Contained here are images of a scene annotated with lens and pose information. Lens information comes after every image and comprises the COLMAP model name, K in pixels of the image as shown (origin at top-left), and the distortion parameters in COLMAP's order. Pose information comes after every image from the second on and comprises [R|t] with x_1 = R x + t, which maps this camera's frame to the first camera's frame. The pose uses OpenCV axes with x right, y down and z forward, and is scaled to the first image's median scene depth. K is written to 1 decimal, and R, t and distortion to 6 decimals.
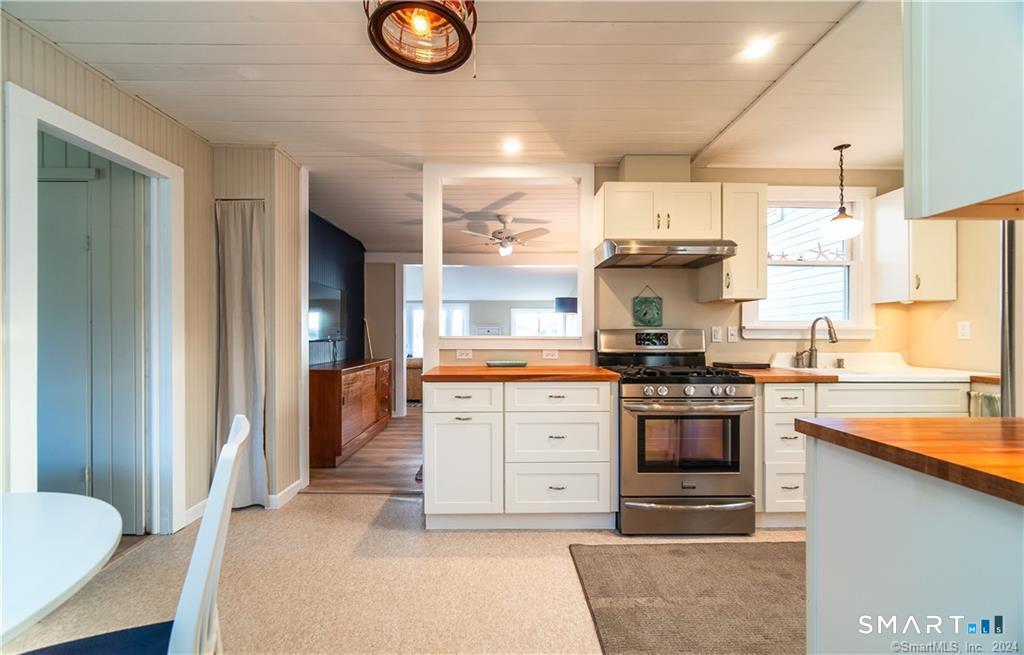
lens RADIAL K [[426.1, 0, 511.6], [0, 426.1, 334.6], [0, 0, 1]] dist [-0.000071, 0.000015]
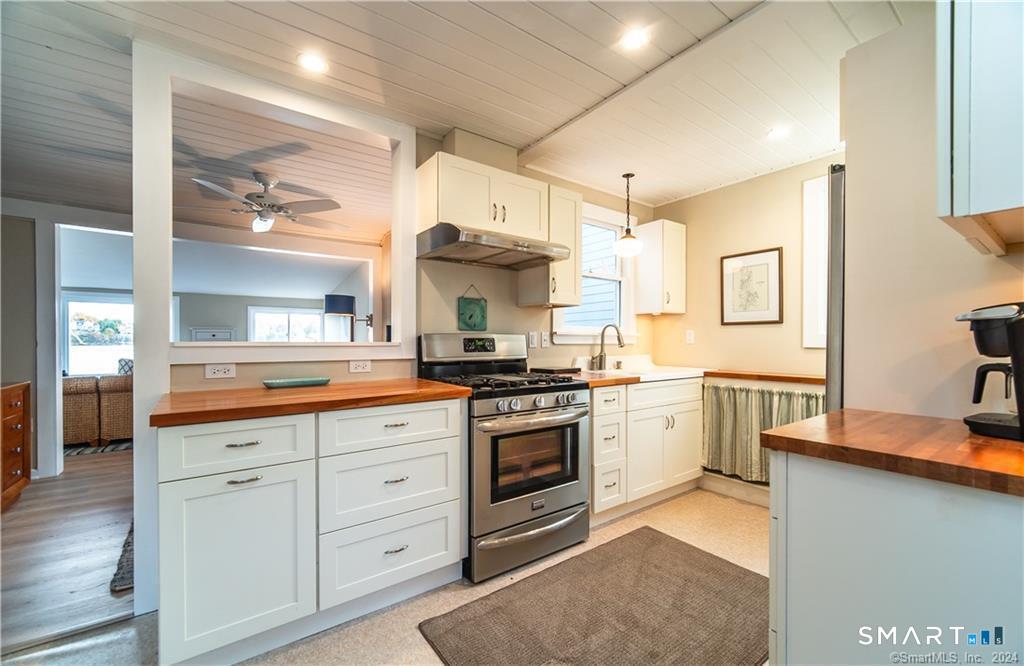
lens RADIAL K [[417.7, 0, 512.5], [0, 417.7, 341.9], [0, 0, 1]] dist [-0.002340, -0.000840]
pose [[0.815264, -0.002677, 0.579084, -0.120112], [-0.000118, 0.999989, 0.004789, 0.000011], [-0.579090, -0.003972, 0.815254, 0.254721]]
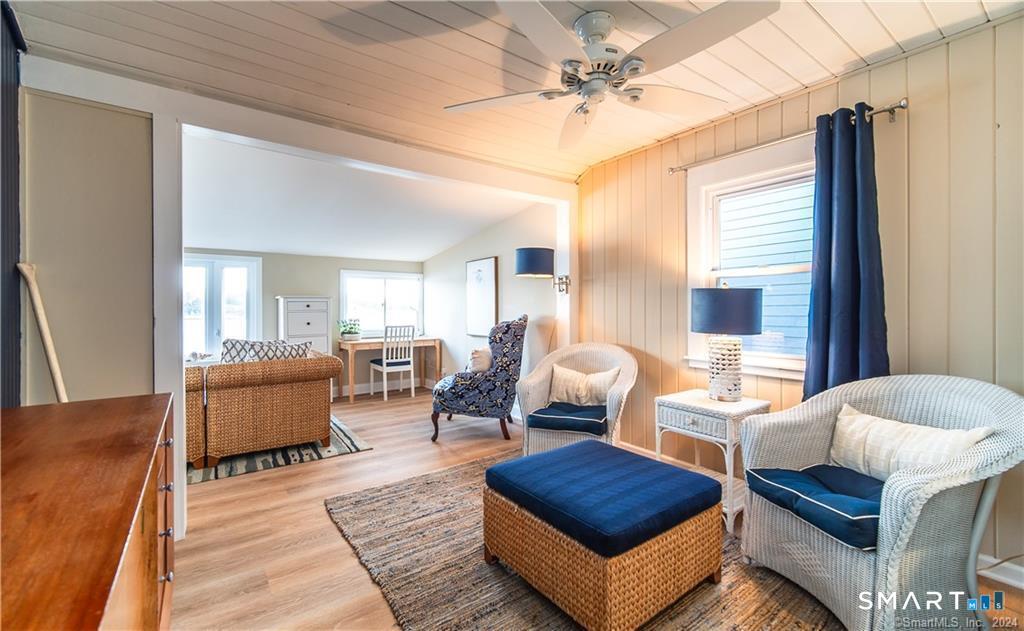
lens RADIAL K [[427.7, 0, 512.0], [0, 427.7, 315.5], [0, 0, 1]] dist [0.015599, 0.000010]
pose [[0.812372, -0.009415, 0.583063, -0.394417], [0.005191, 0.999947, 0.008913, 0.000083], [-0.583116, -0.004214, 0.812378, 0.856635]]
